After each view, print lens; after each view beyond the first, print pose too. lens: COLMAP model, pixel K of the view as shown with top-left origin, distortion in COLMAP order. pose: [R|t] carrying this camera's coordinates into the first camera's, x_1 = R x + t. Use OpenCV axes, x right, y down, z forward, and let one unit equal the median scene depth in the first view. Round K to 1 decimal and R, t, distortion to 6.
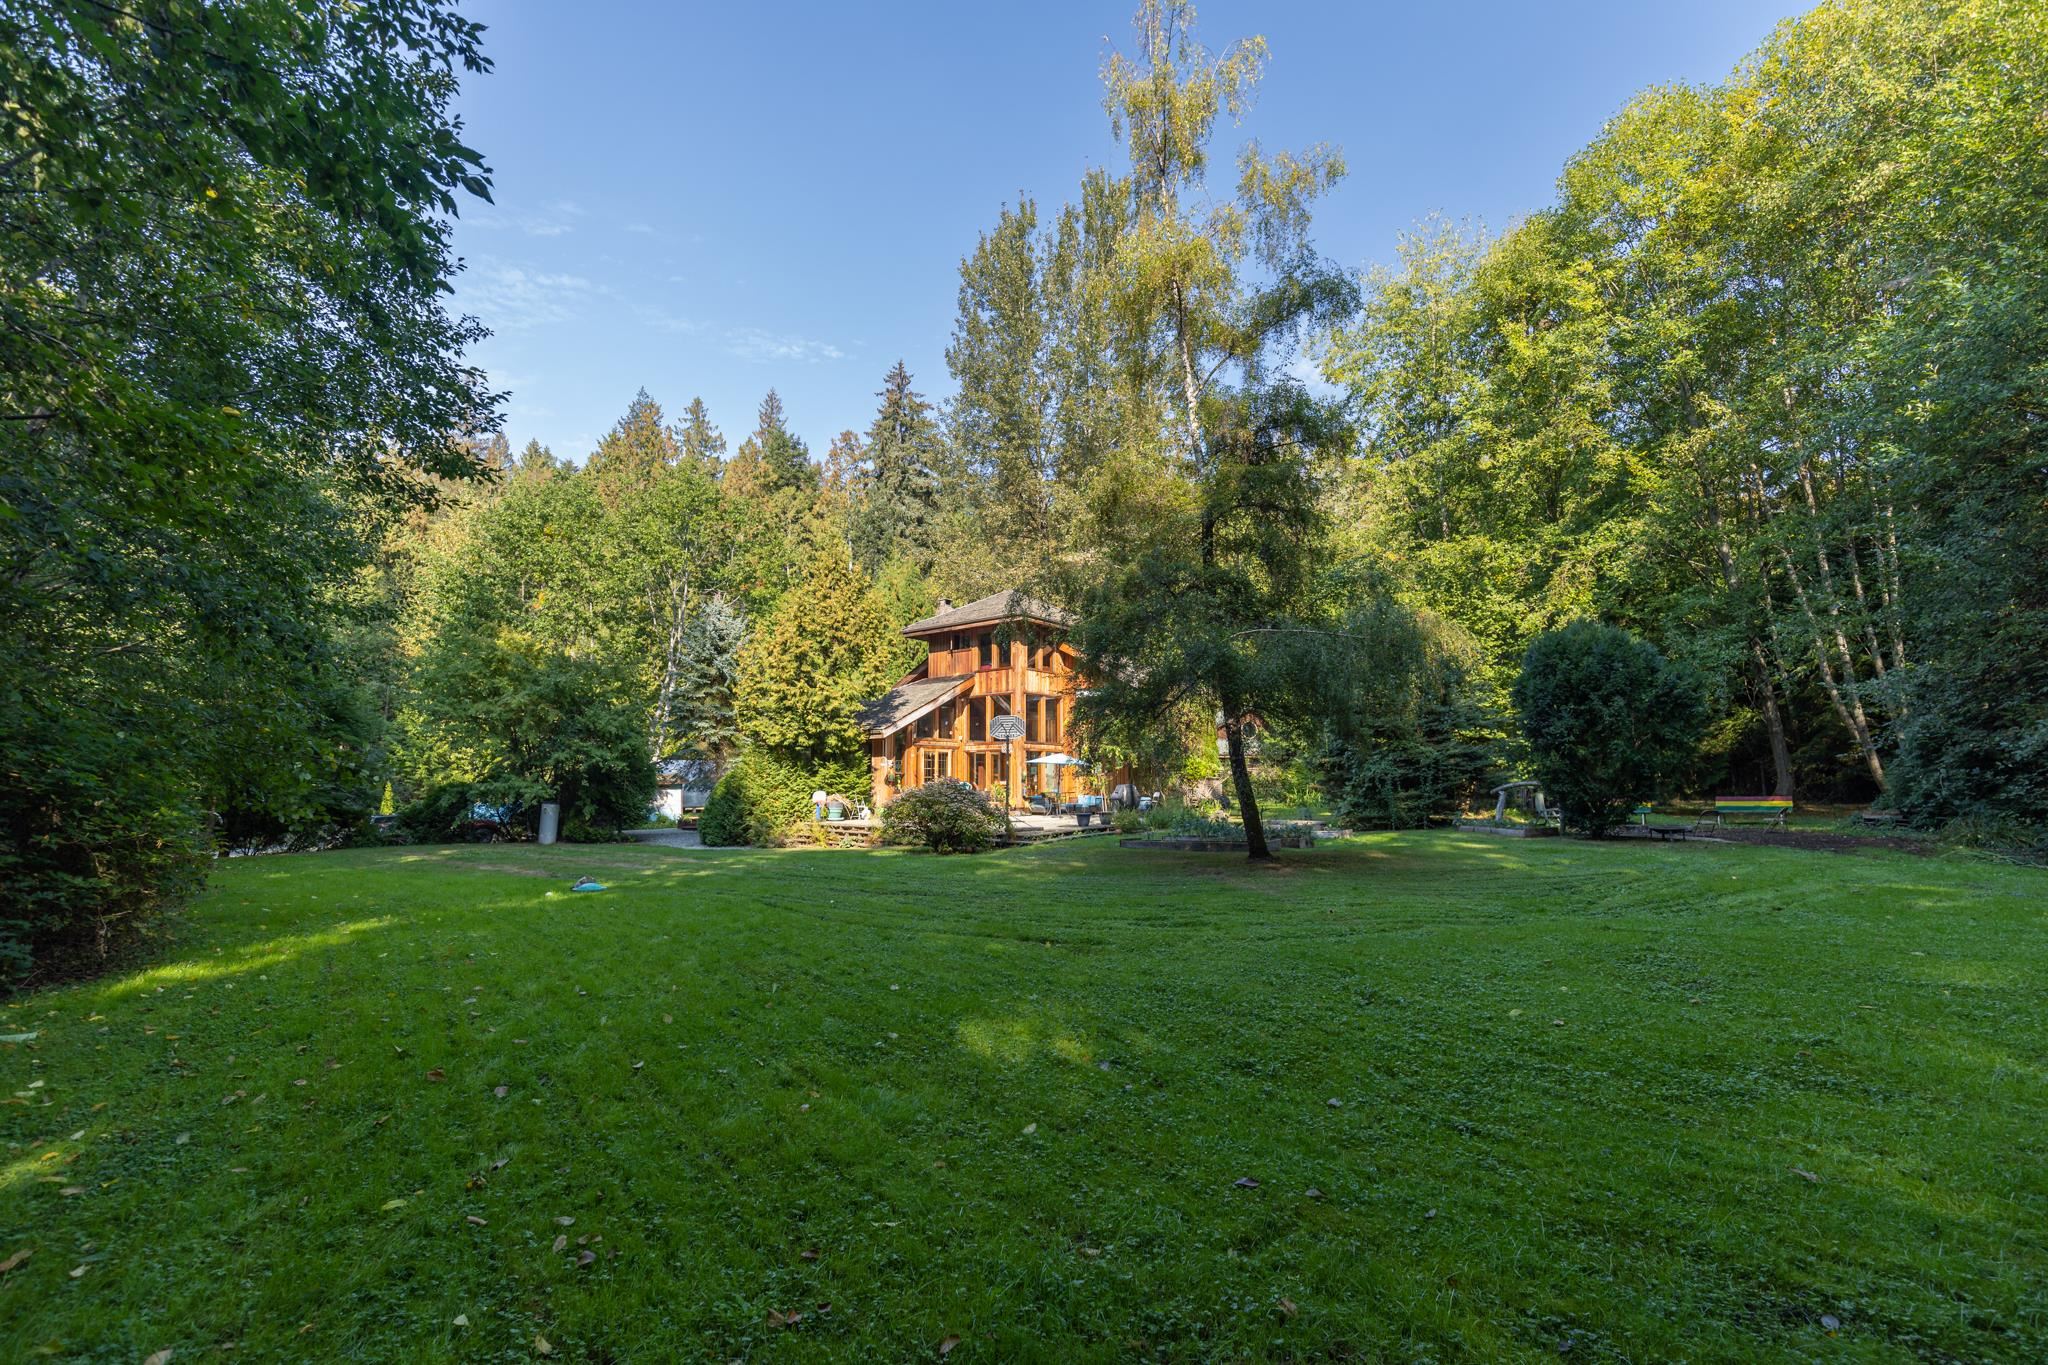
lens RADIAL K [[914.8, 0, 1029.7], [0, 914.8, 695.0], [0, 0, 1]] dist [-0.000313, -0.000050]
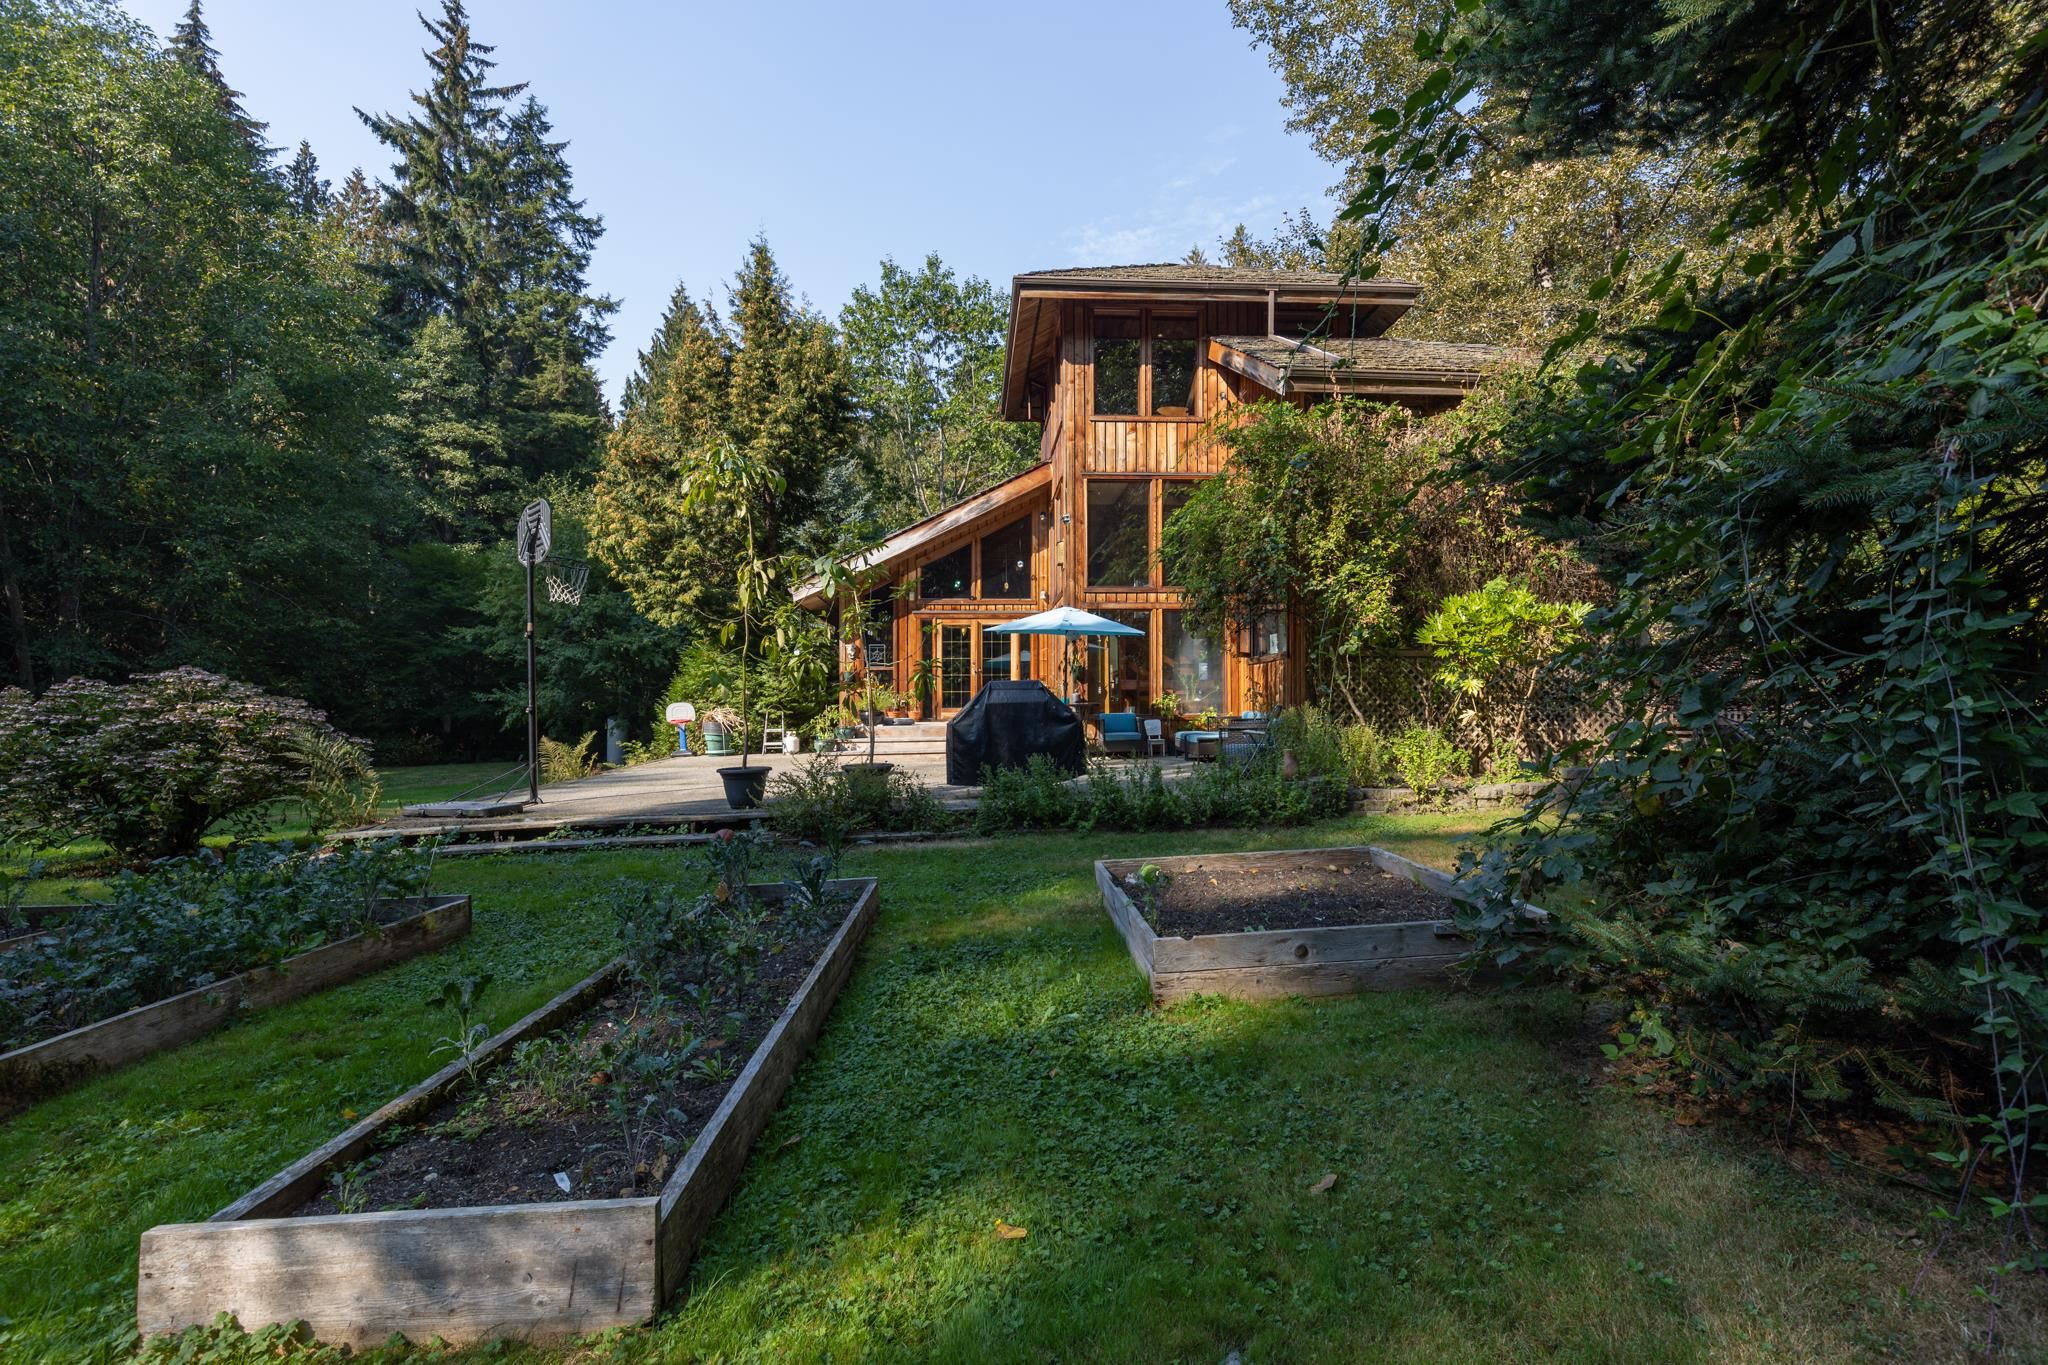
lens RADIAL K [[914.8, 0, 1029.7], [0, 914.8, 695.0], [0, 0, 1]] dist [-0.000313, -0.000050]
pose [[0.644334, -0.015530, -0.764586, 0.298266], [0.078838, 0.995816, 0.046211, 0.078254], [0.760669, -0.090054, 0.642863, 0.682805]]
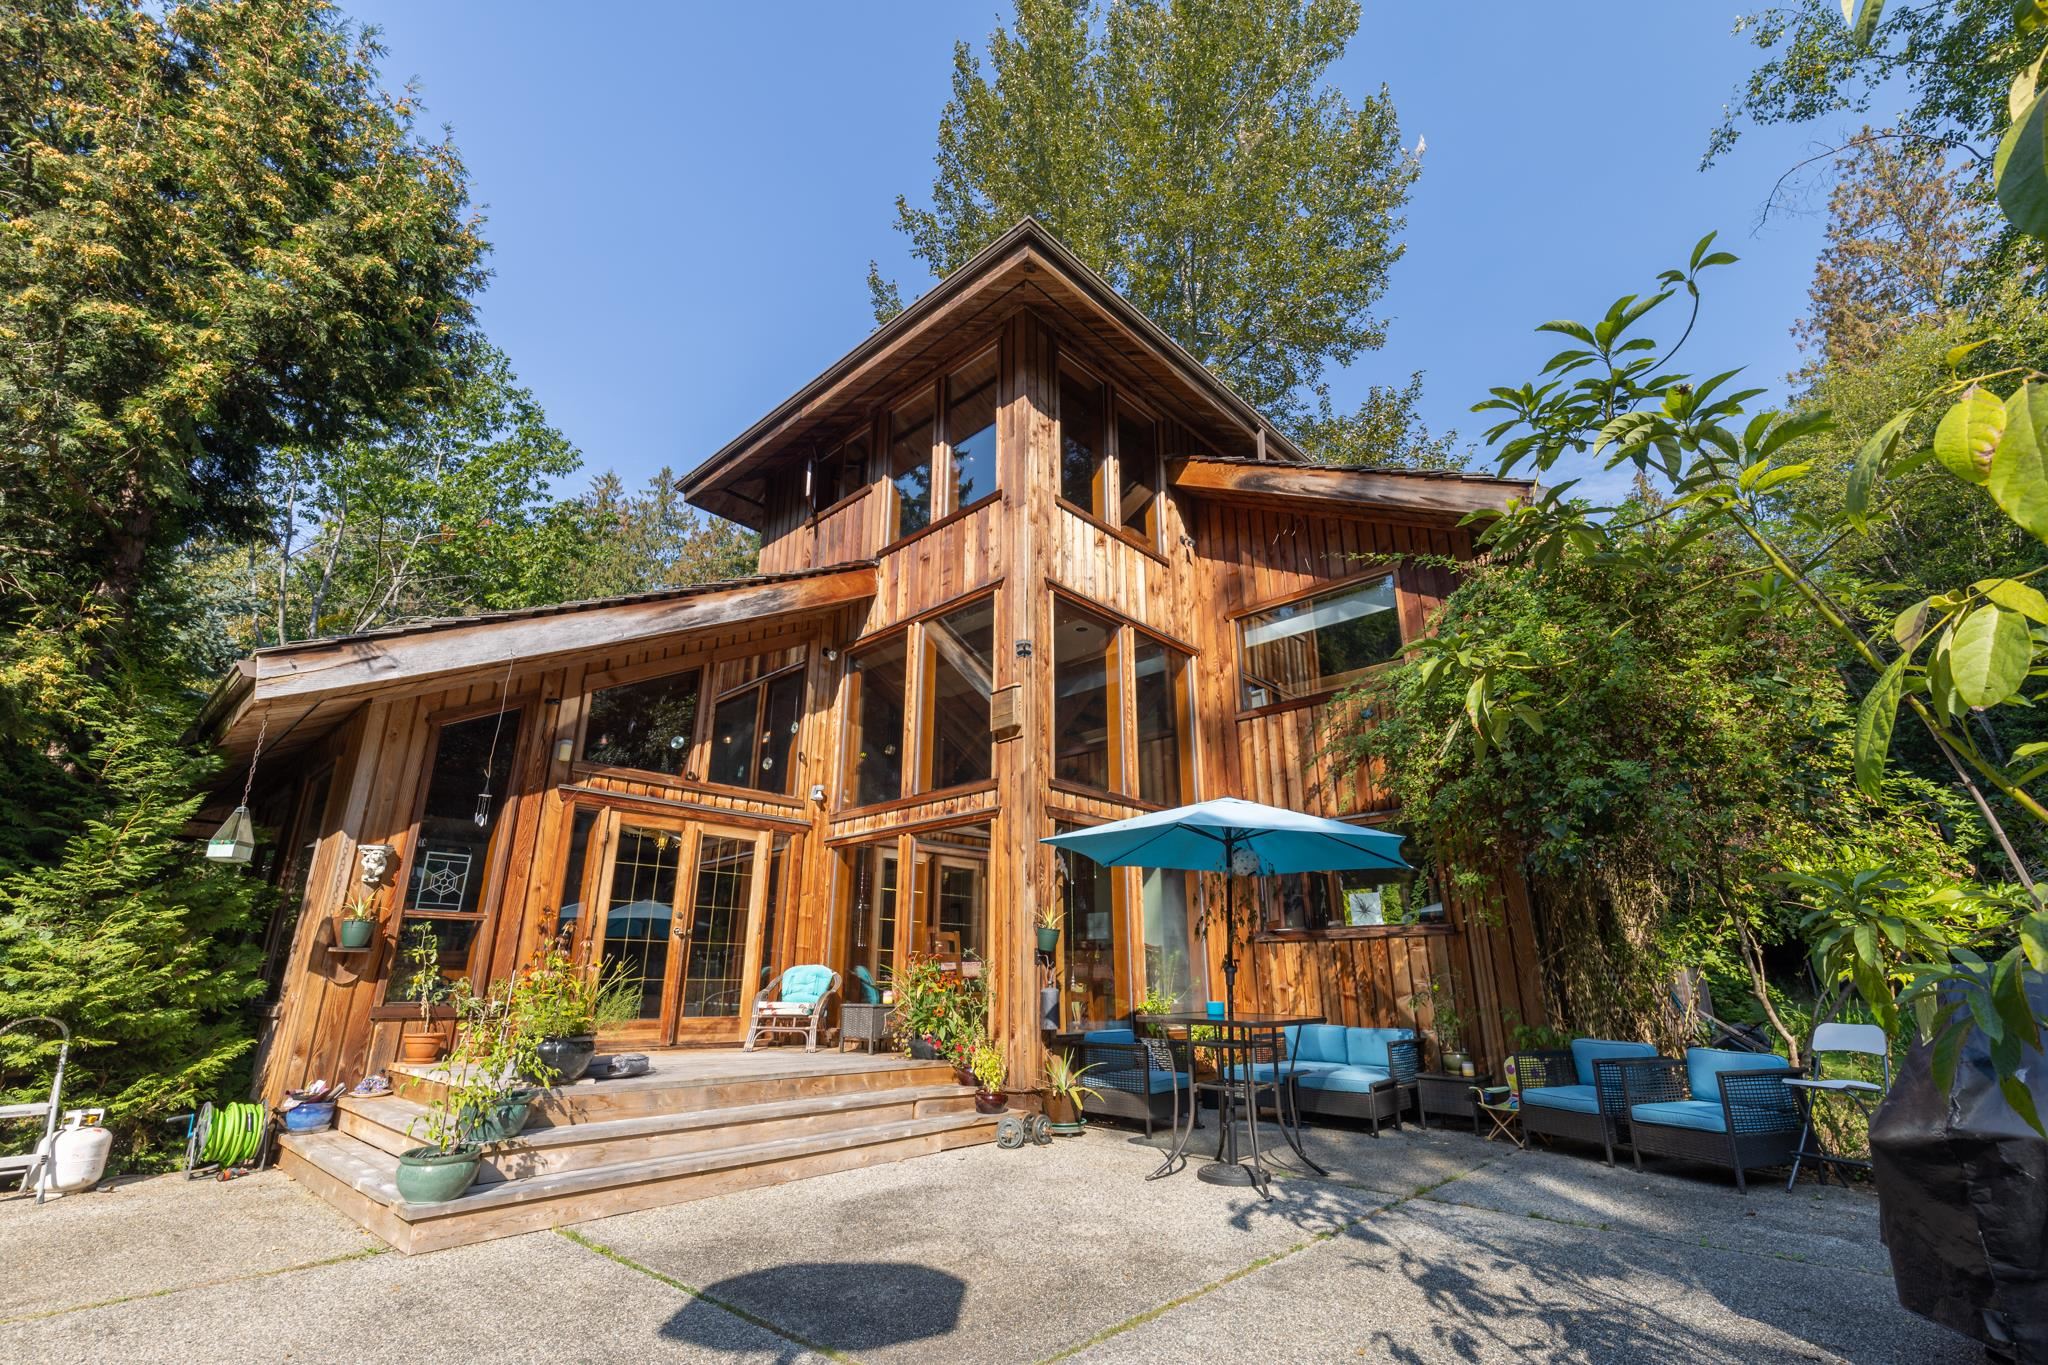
lens RADIAL K [[914.8, 0, 1029.7], [0, 914.8, 695.0], [0, 0, 1]] dist [-0.000313, -0.000050]
pose [[0.995484, -0.040533, -0.085842, 0.008333], [0.020408, 0.974495, -0.223480, 0.080780], [0.092711, 0.220719, 0.970921, 0.753876]]
